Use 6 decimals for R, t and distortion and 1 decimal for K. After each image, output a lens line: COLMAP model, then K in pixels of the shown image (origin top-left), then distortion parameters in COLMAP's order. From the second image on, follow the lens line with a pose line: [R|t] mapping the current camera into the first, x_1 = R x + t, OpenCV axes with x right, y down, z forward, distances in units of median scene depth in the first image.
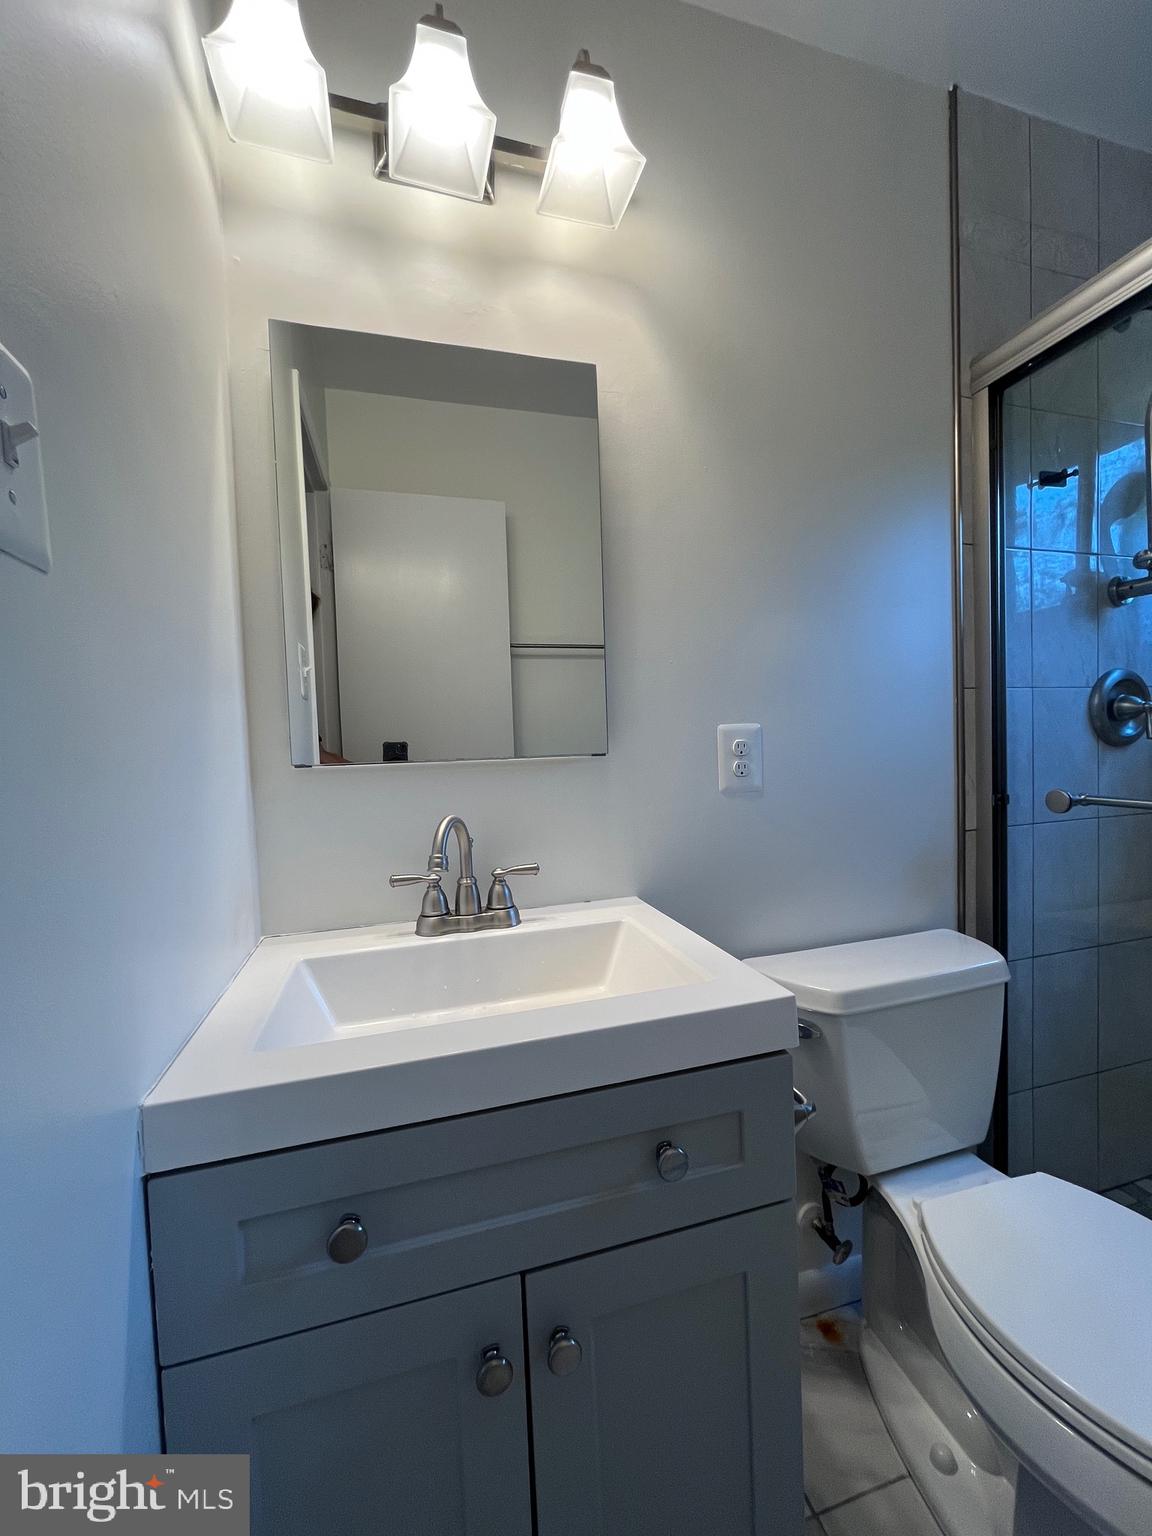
lens RADIAL K [[622.8, 0, 576.7], [0, 622.8, 772.3], [0, 0, 1]] dist [-0.003211, -0.000386]
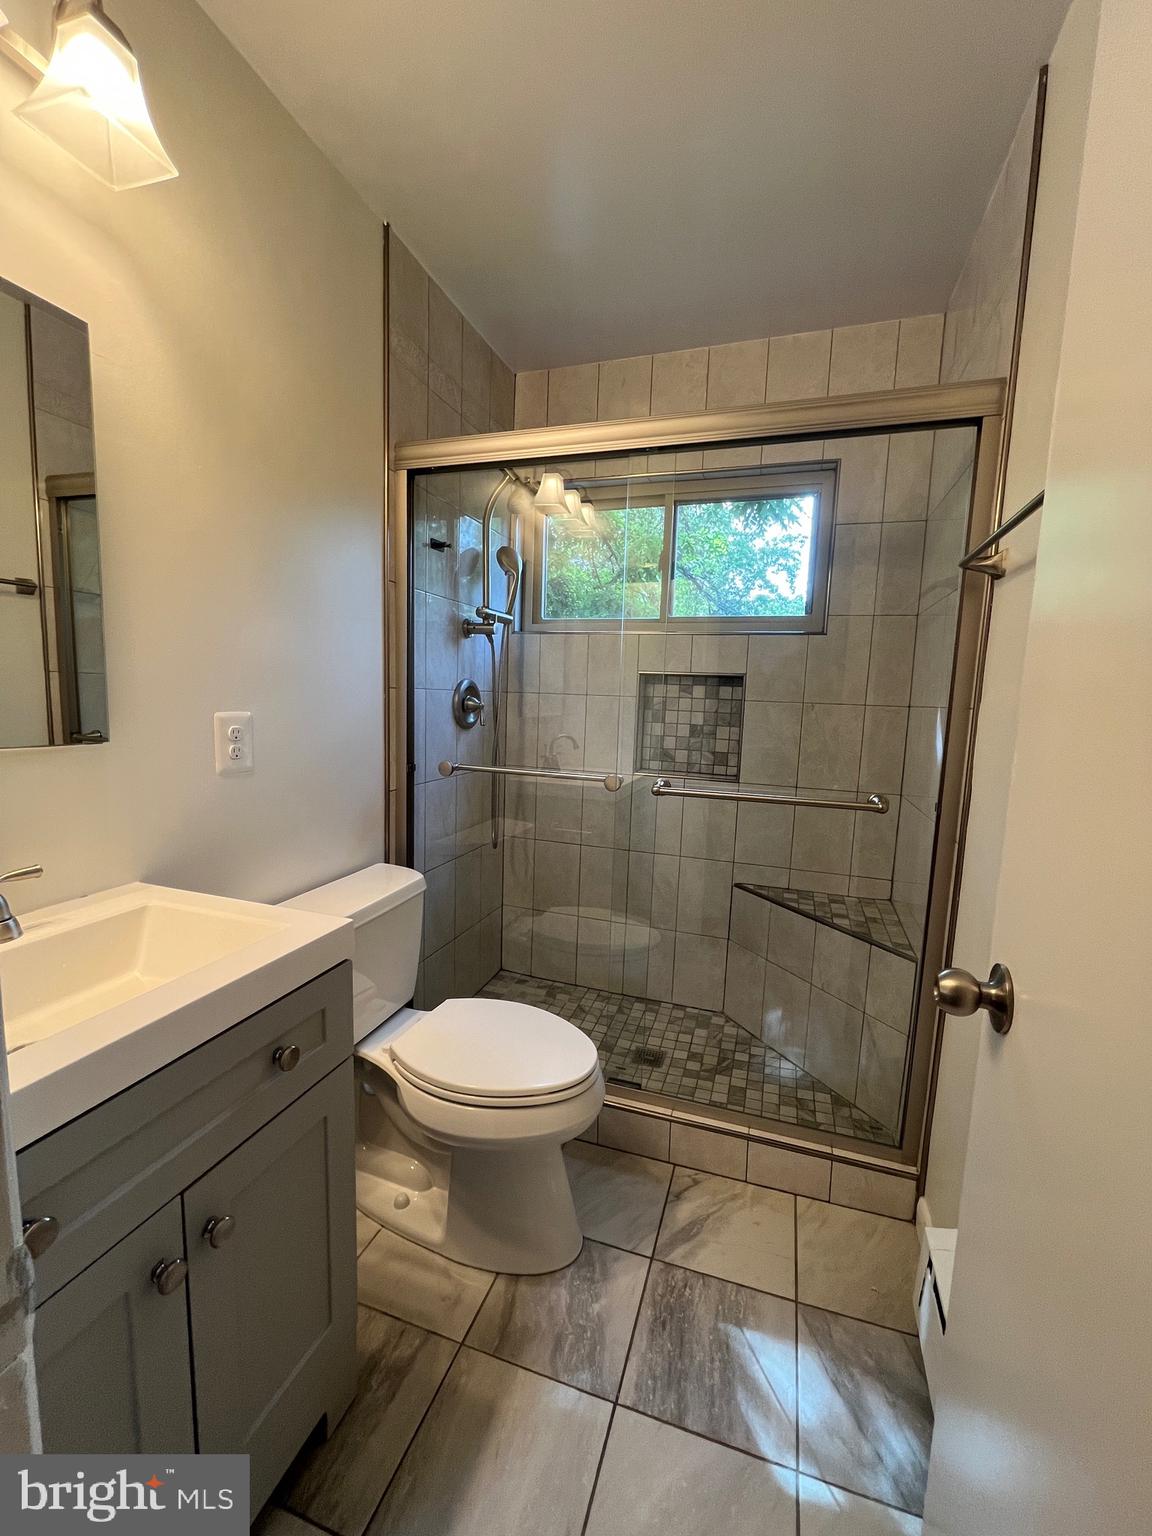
lens RADIAL K [[622.8, 0, 589.4], [0, 622.8, 770.9], [0, 0, 1]] dist [-0.003211, -0.000386]
pose [[0.554603, -0.044813, 0.830908, -0.292347], [-0.021890, 0.997418, 0.068404, -0.057922], [-0.831827, -0.056126, 0.552190, -0.139276]]
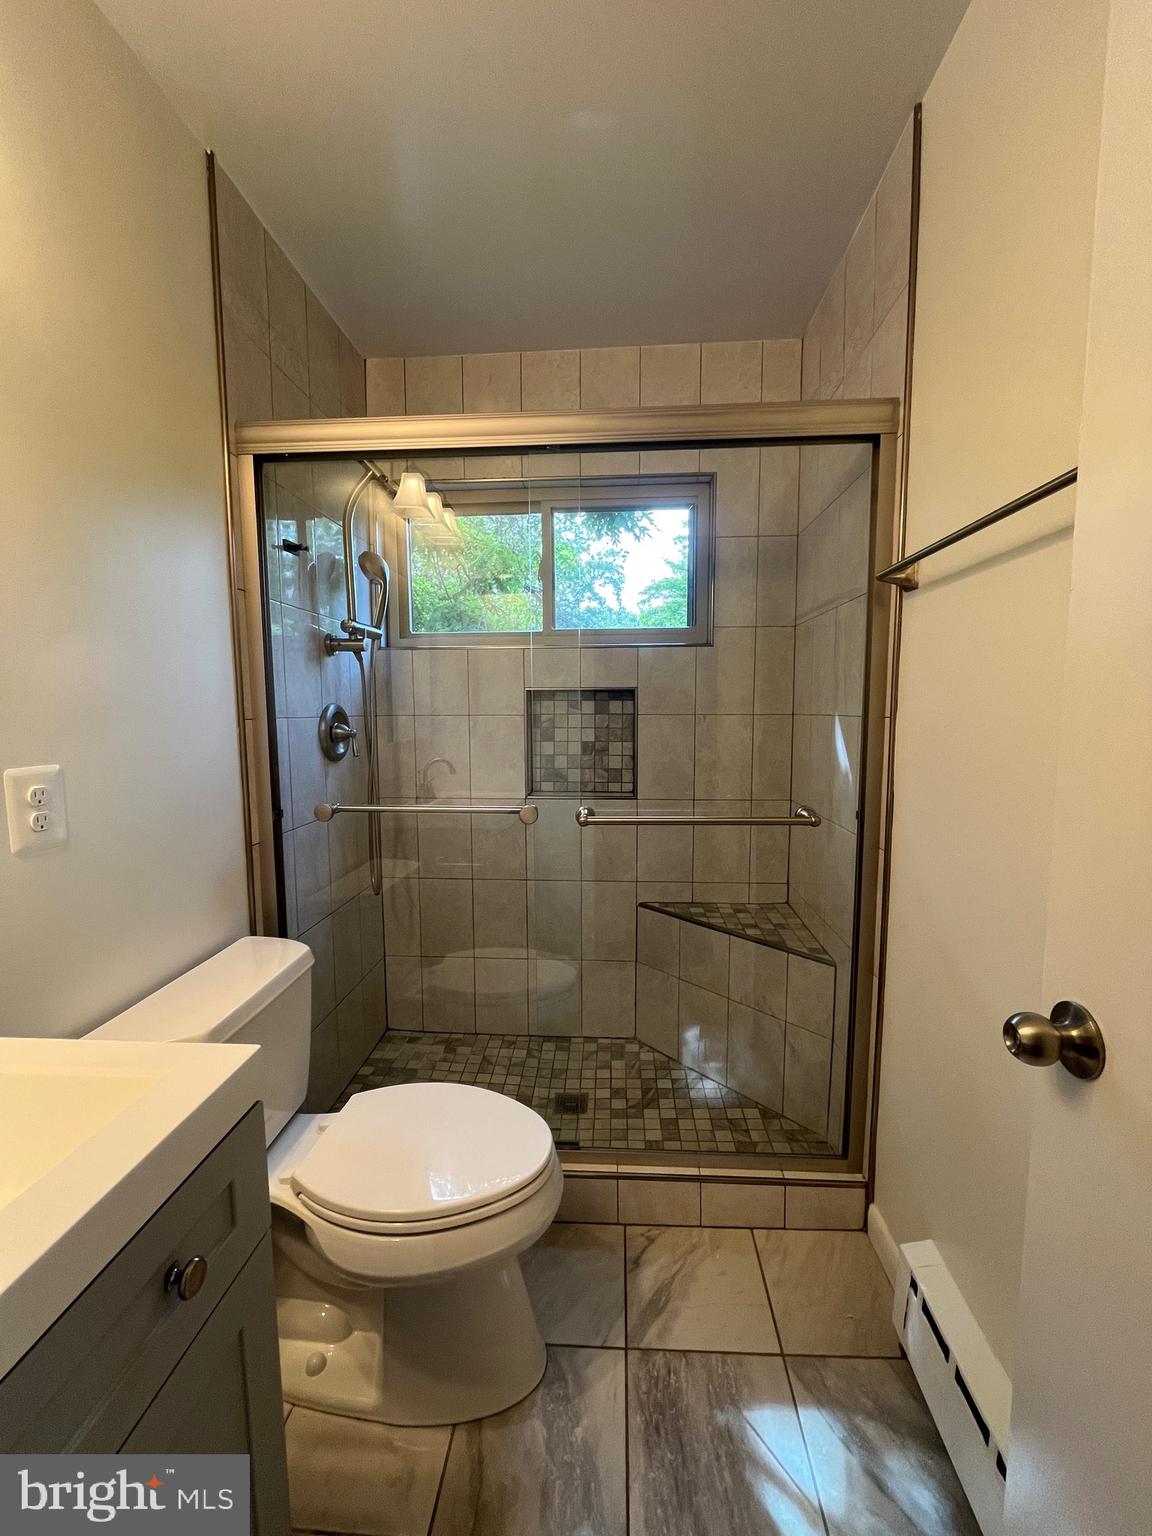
lens RADIAL K [[622.8, 0, 589.1], [0, 622.8, 771.0], [0, 0, 1]] dist [-0.003211, -0.000386]
pose [[0.327749, -0.059026, 0.942919, -0.242544], [0.030809, 0.998183, 0.051777, -0.084915], [-0.944262, 0.012080, 0.328972, 0.052500]]
